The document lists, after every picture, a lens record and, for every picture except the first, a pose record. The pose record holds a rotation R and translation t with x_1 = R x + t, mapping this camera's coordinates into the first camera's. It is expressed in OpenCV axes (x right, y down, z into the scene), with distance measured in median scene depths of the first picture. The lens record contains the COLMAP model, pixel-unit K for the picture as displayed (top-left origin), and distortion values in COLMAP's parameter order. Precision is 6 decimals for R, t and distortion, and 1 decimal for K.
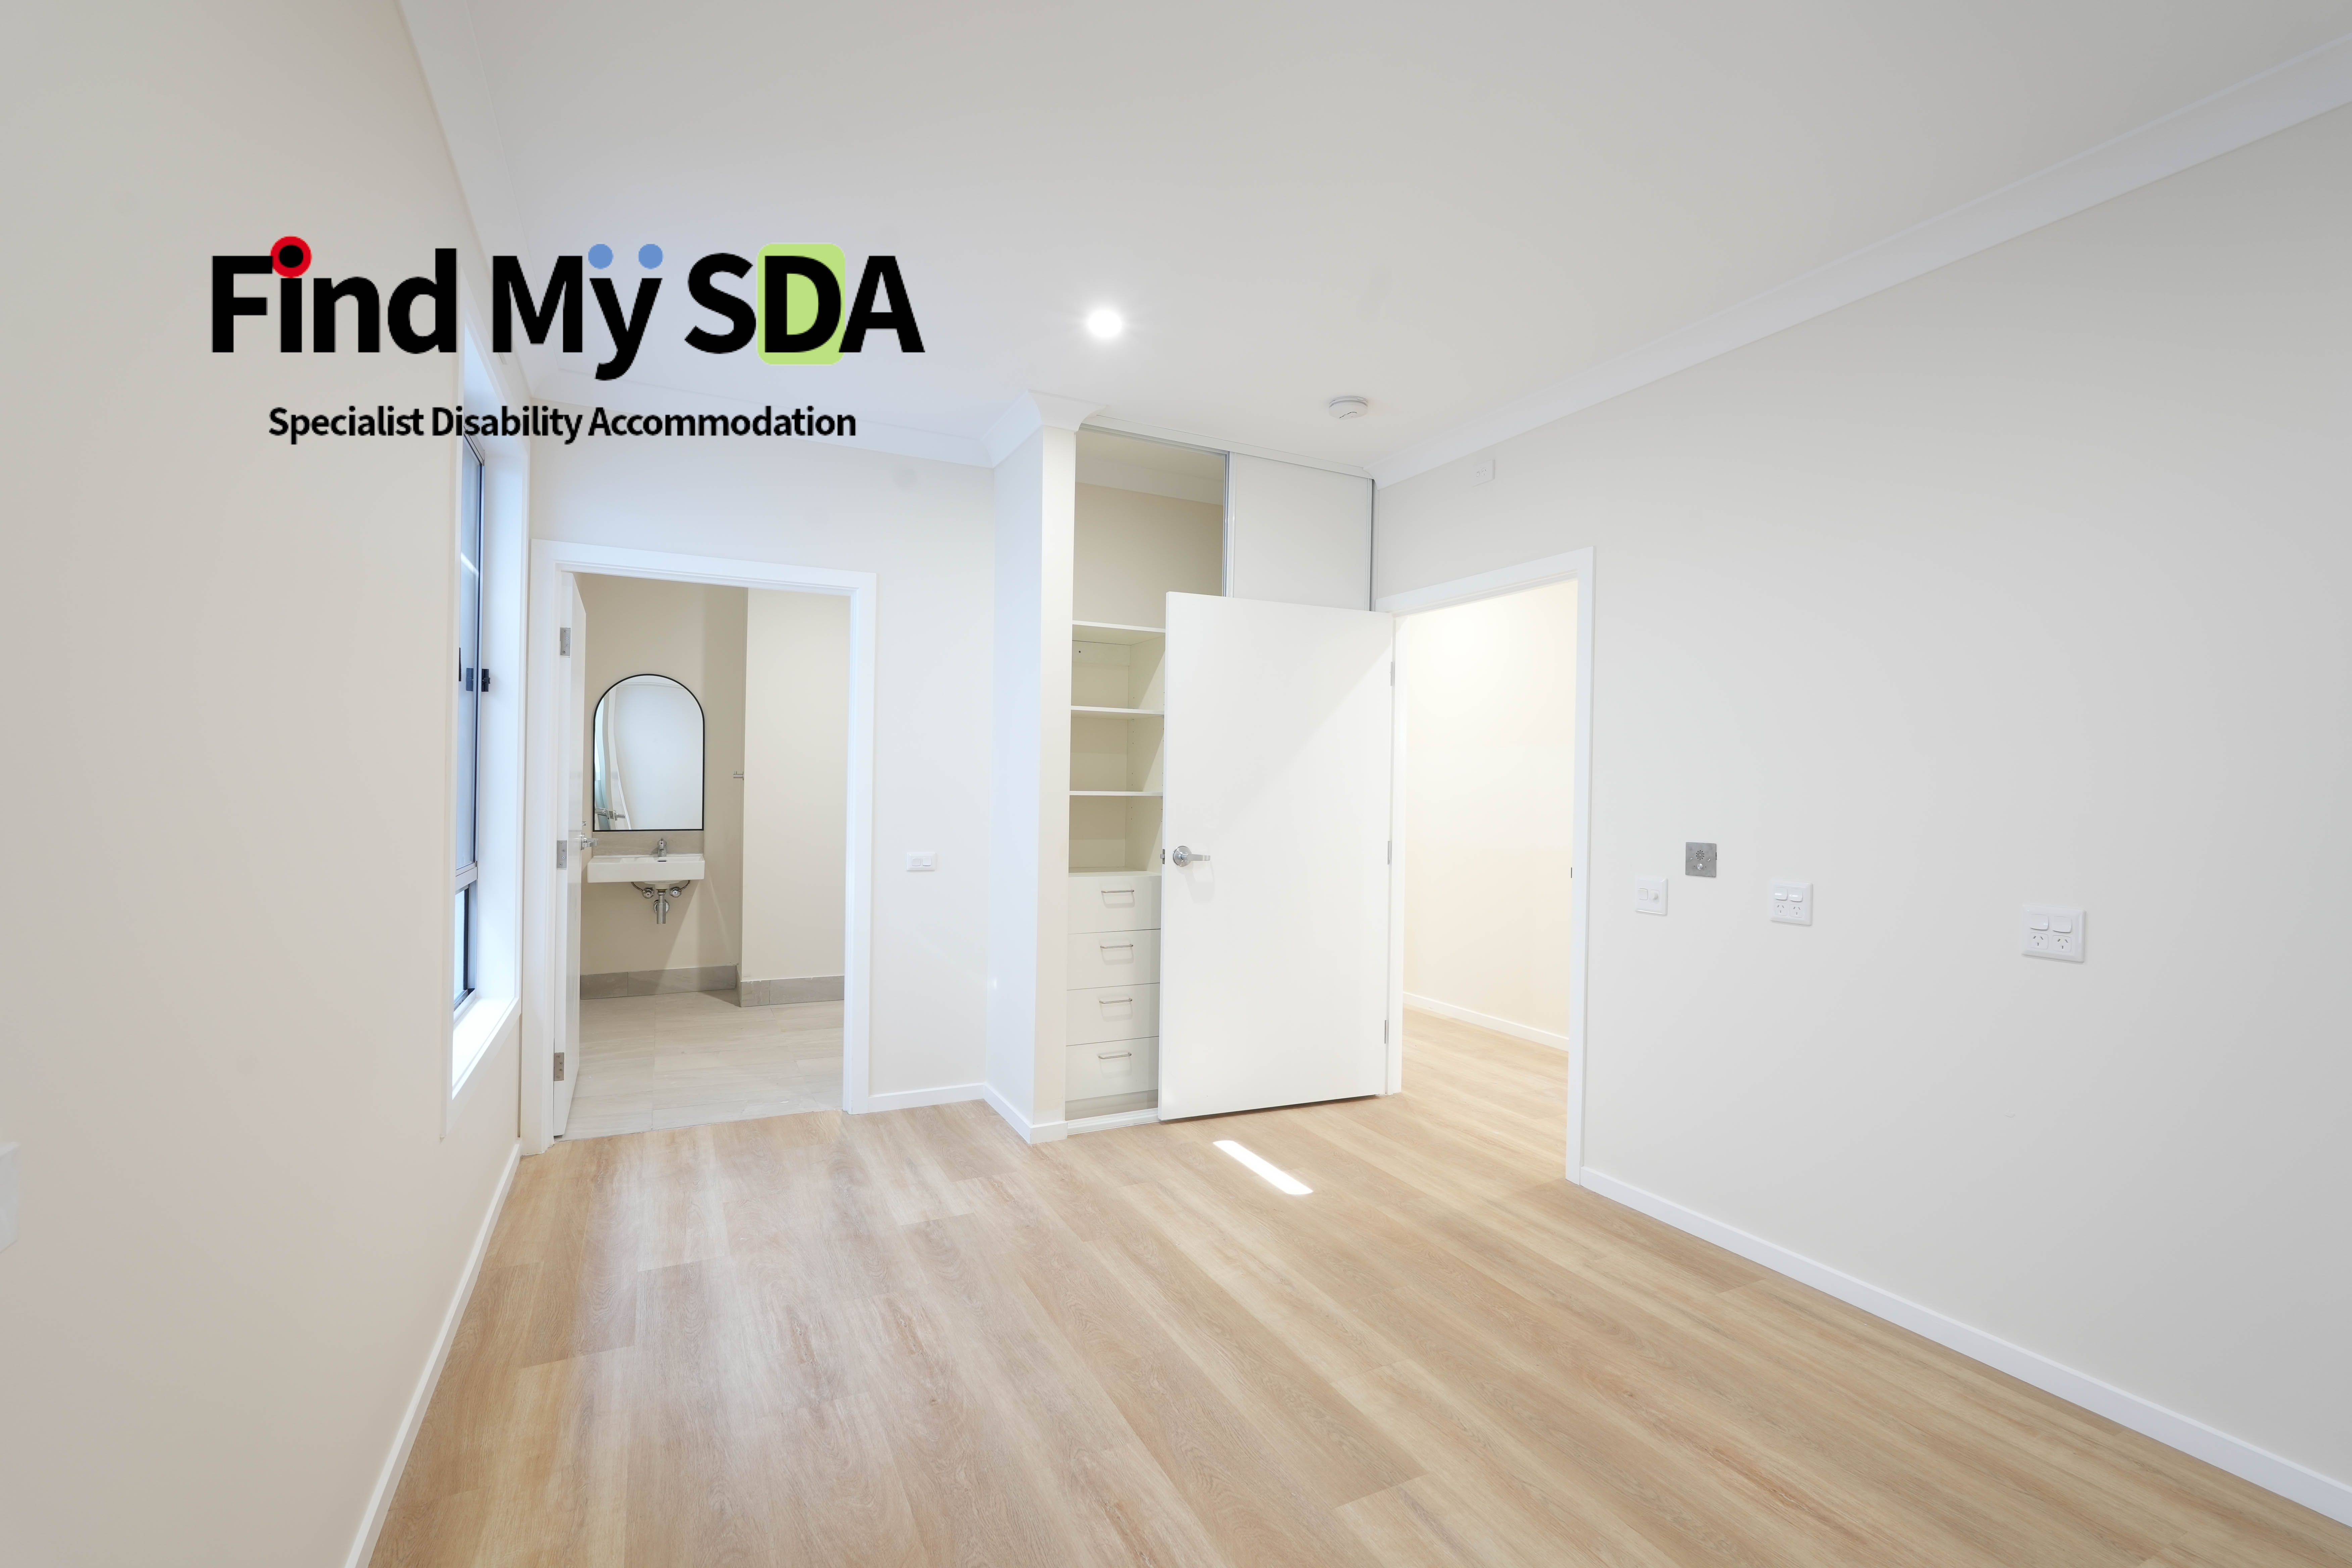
lens RADIAL K [[1035.3, 0, 1178.7], [0, 1035.3, 787.9], [0, 0, 1]] dist [-0.004057, 0.001195]
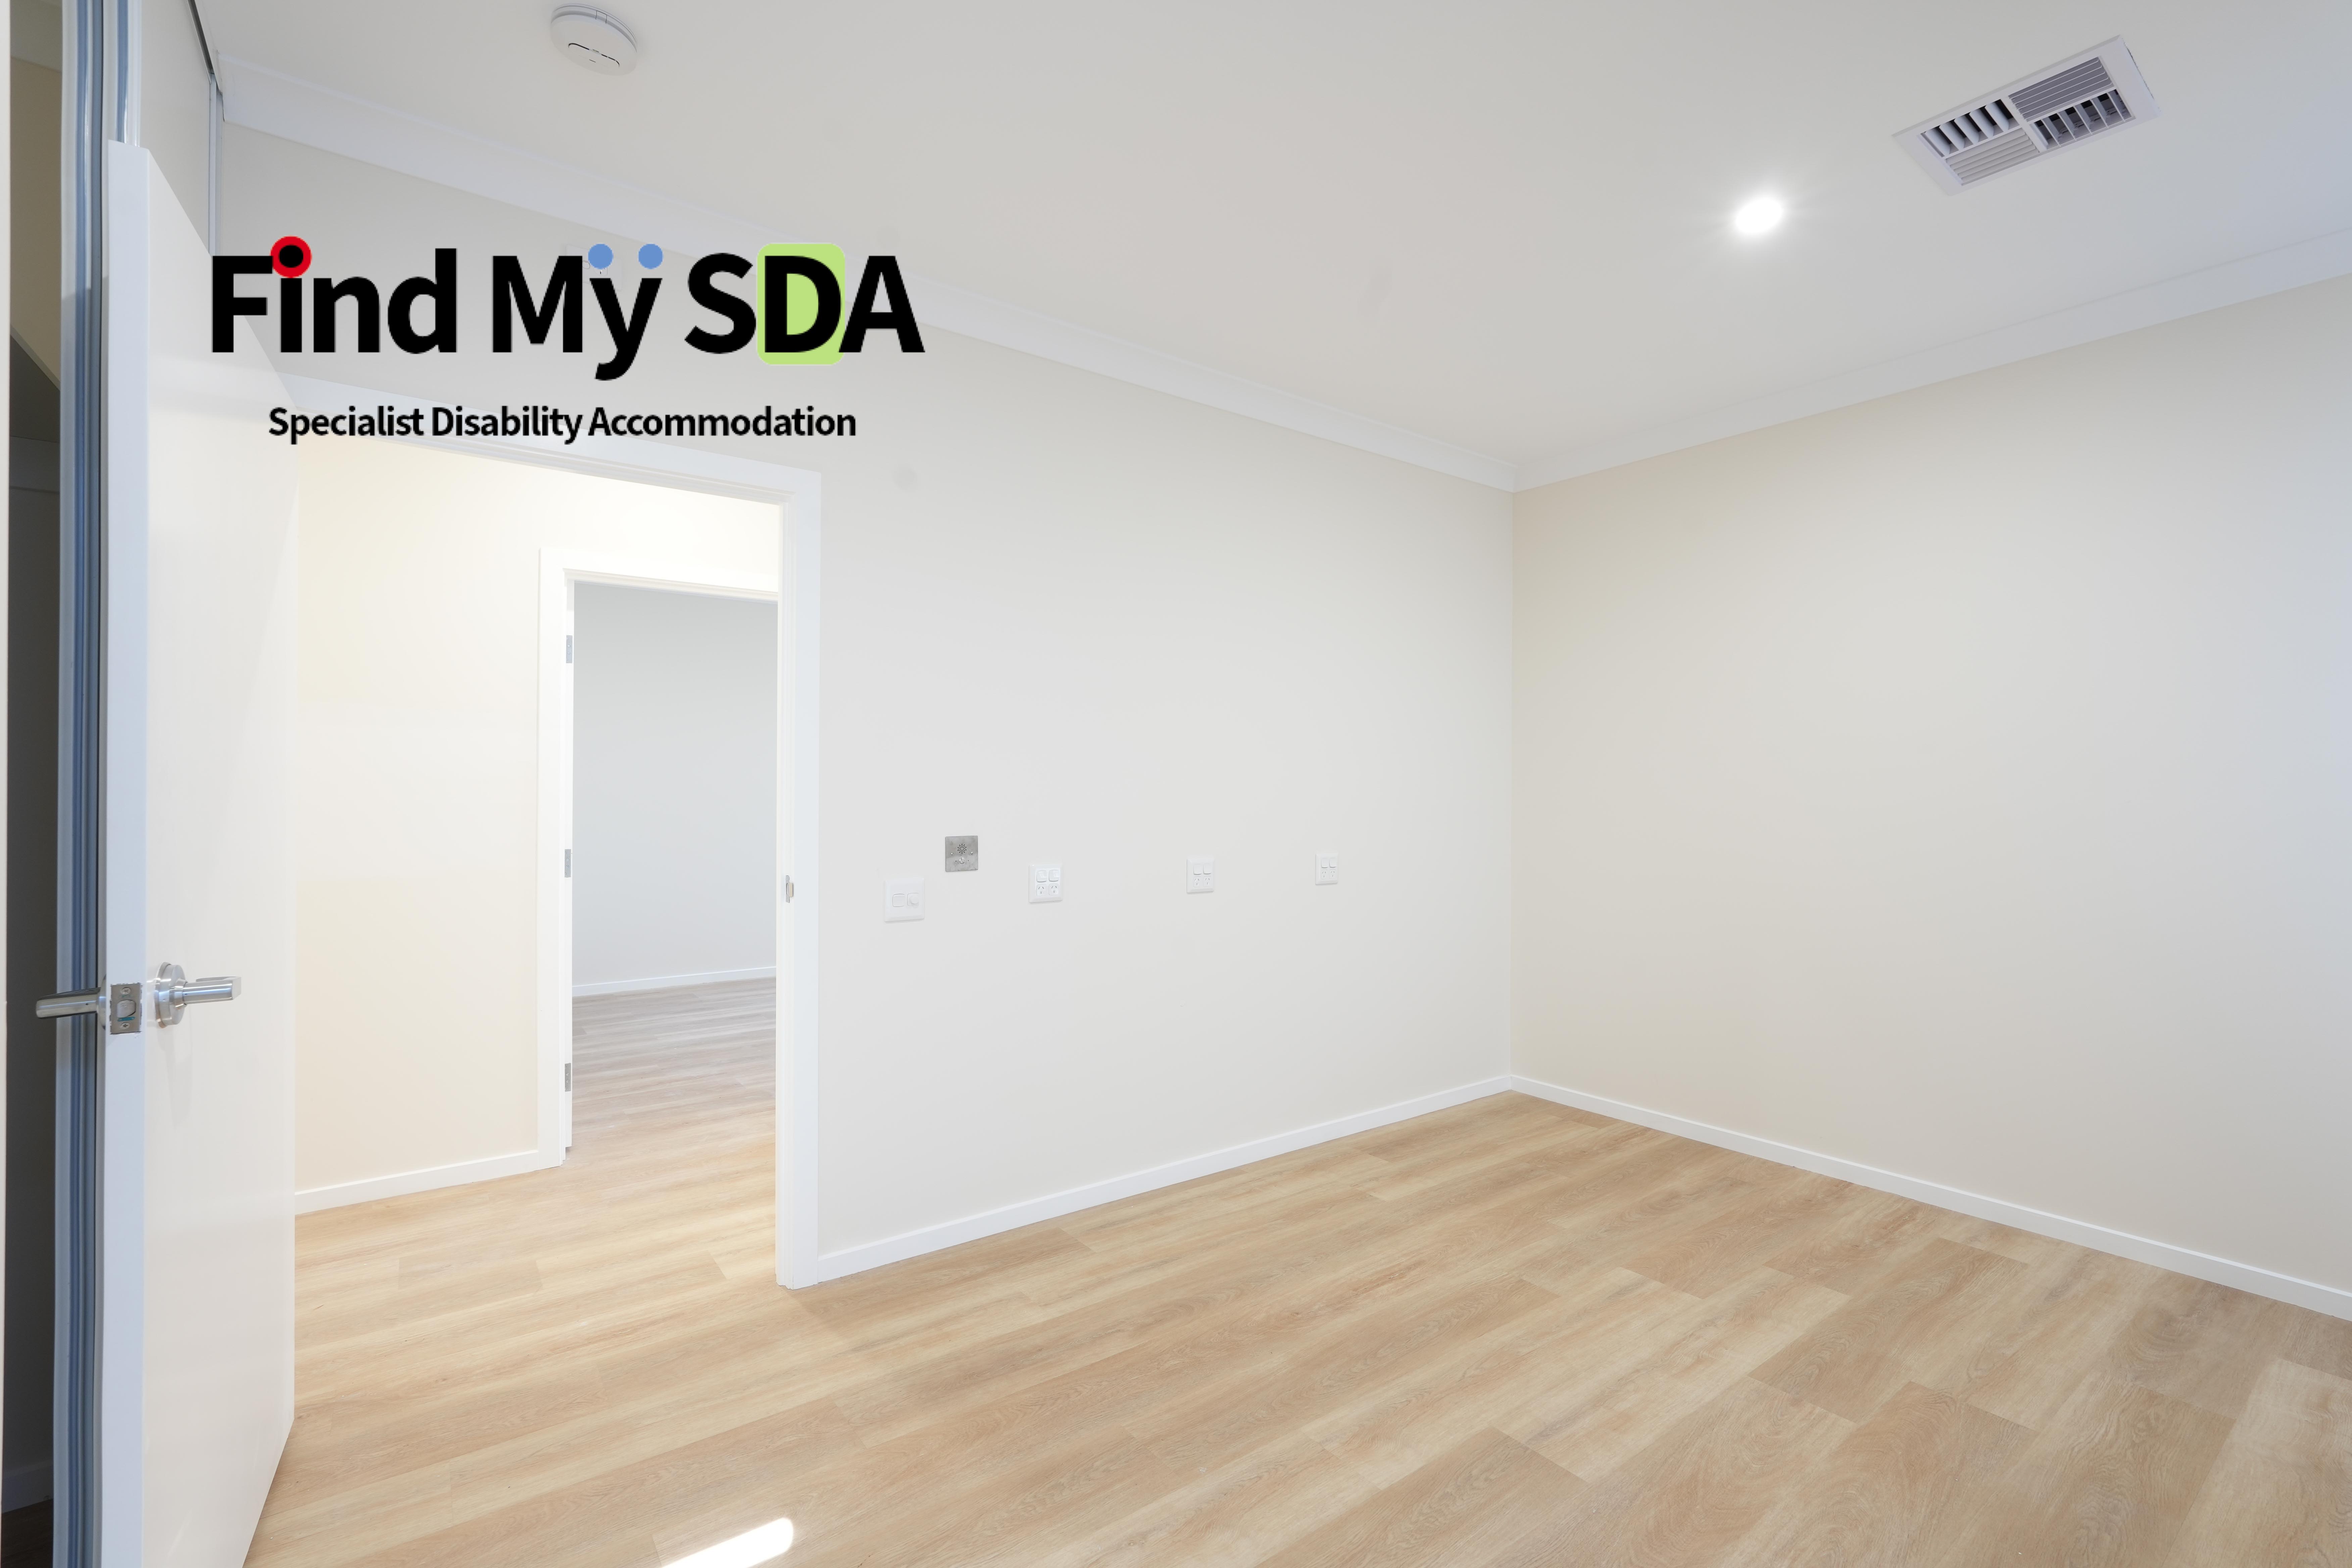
lens RADIAL K [[1035.3, 0, 1178.7], [0, 1035.3, 787.9], [0, 0, 1]] dist [-0.004057, 0.001195]
pose [[-0.176119, -0.016620, 0.984229, -0.697212], [-0.007961, 0.999849, 0.015459, -0.012671], [-0.984337, -0.005113, -0.176225, 1.411341]]
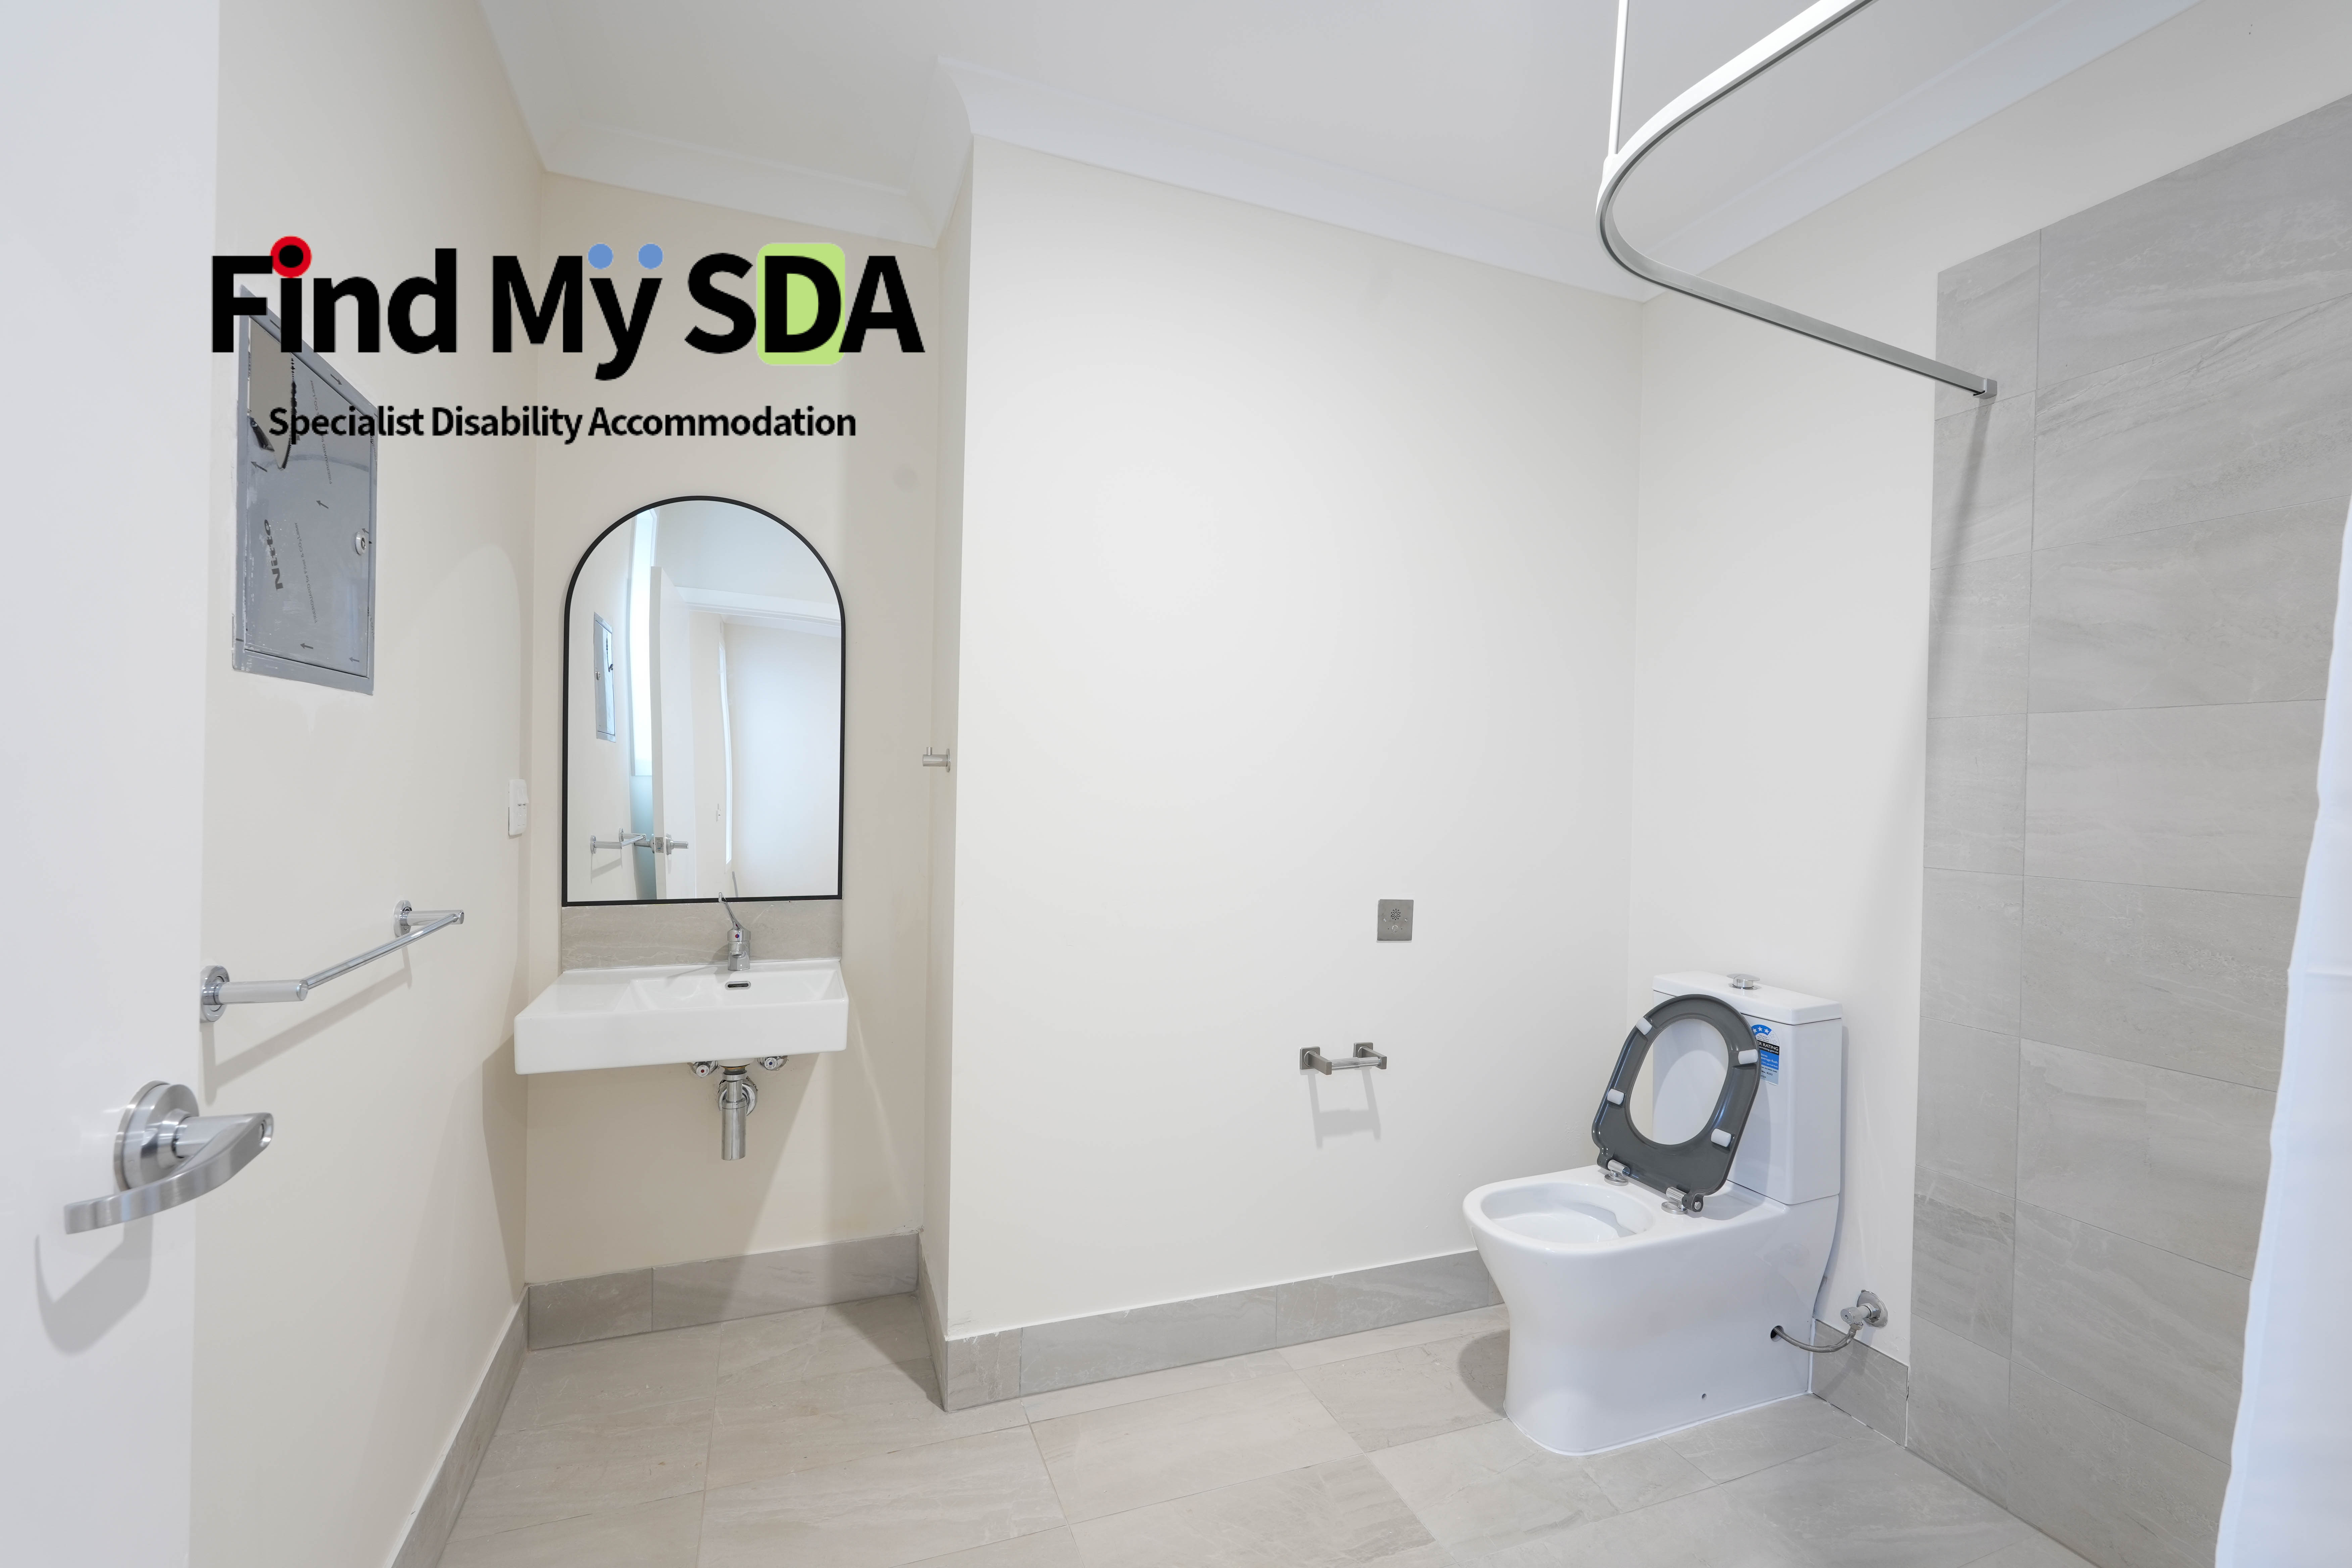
lens RADIAL K [[1035.3, 0, 1178.7], [0, 1035.3, 787.9], [0, 0, 1]] dist [-0.004057, 0.001195]
pose [[0.995303, 0.003256, -0.096749, -0.264084], [-0.003590, 0.999988, -0.003282, -0.000903], [0.096737, 0.003614, 0.995303, 0.557366]]
